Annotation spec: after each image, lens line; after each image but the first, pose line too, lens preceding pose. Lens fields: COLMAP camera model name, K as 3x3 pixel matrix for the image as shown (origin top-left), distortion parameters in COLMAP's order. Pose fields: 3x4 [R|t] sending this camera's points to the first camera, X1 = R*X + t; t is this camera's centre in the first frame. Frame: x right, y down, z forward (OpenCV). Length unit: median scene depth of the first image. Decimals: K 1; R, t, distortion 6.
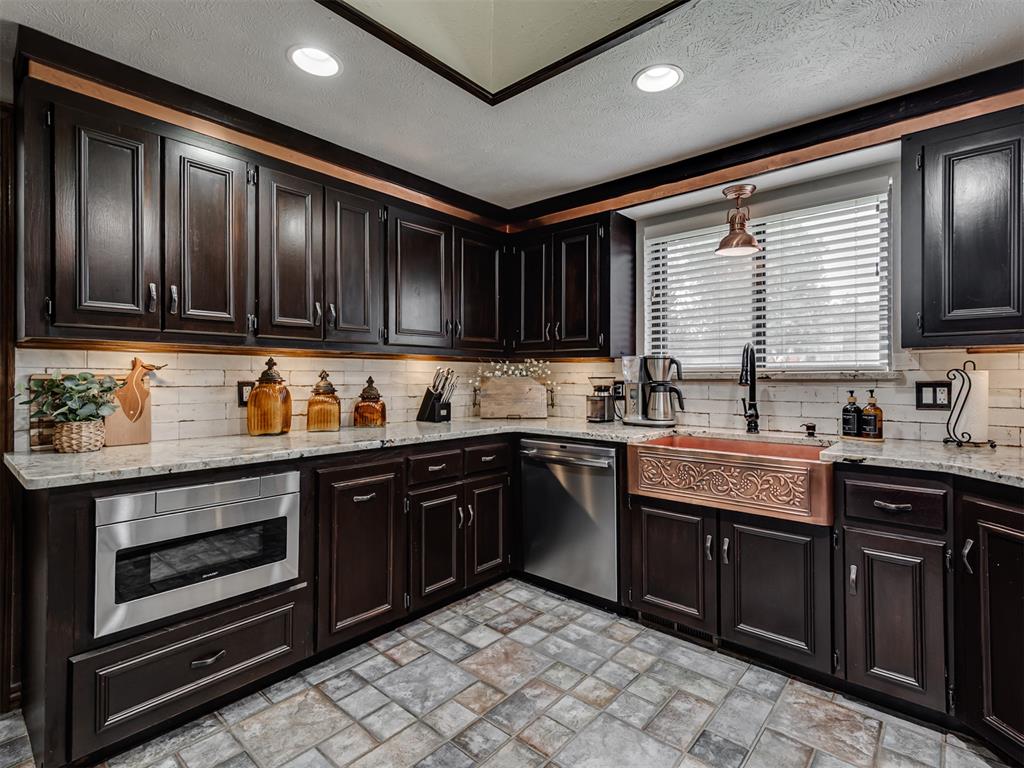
lens RADIAL K [[498.4, 0, 518.1], [0, 498.4, 372.4], [0, 0, 1]] dist [0.001800, 0.000764]
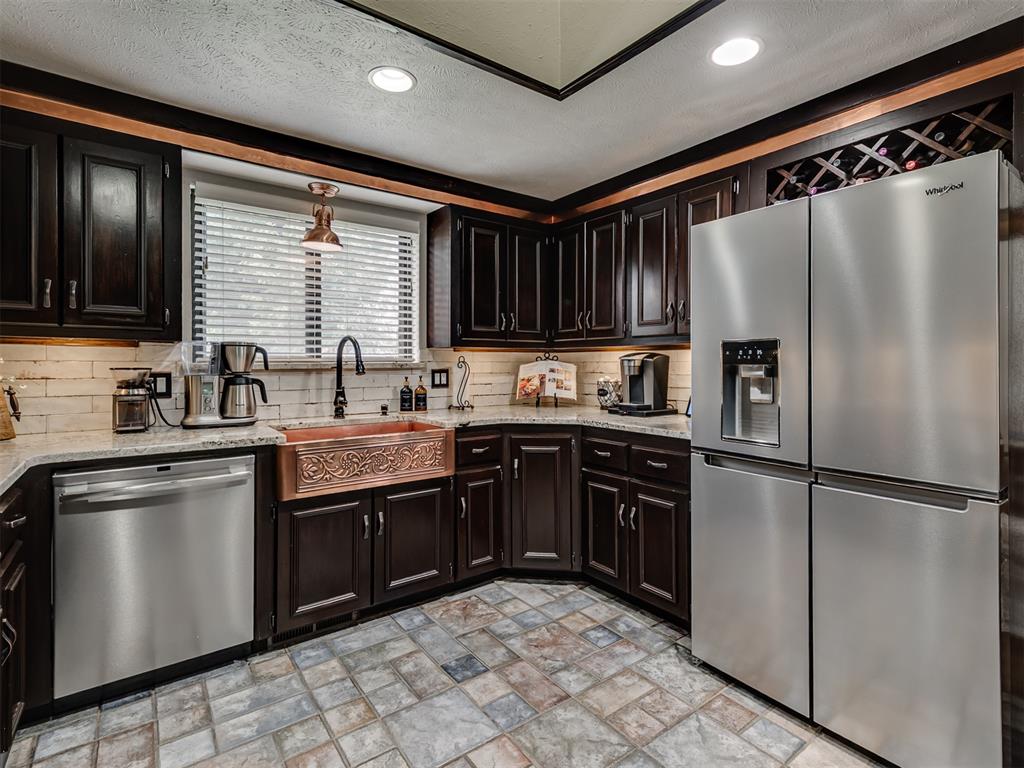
lens RADIAL K [[501.8, 0, 511.2], [0, 501.8, 362.7], [0, 0, 1]] dist [0.006577, 0.000067]
pose [[0.222503, 0.003273, 0.974927, -0.512998], [-0.006247, 0.999979, -0.001932, 0.000160], [-0.974912, -0.005660, 0.222519, 0.393966]]
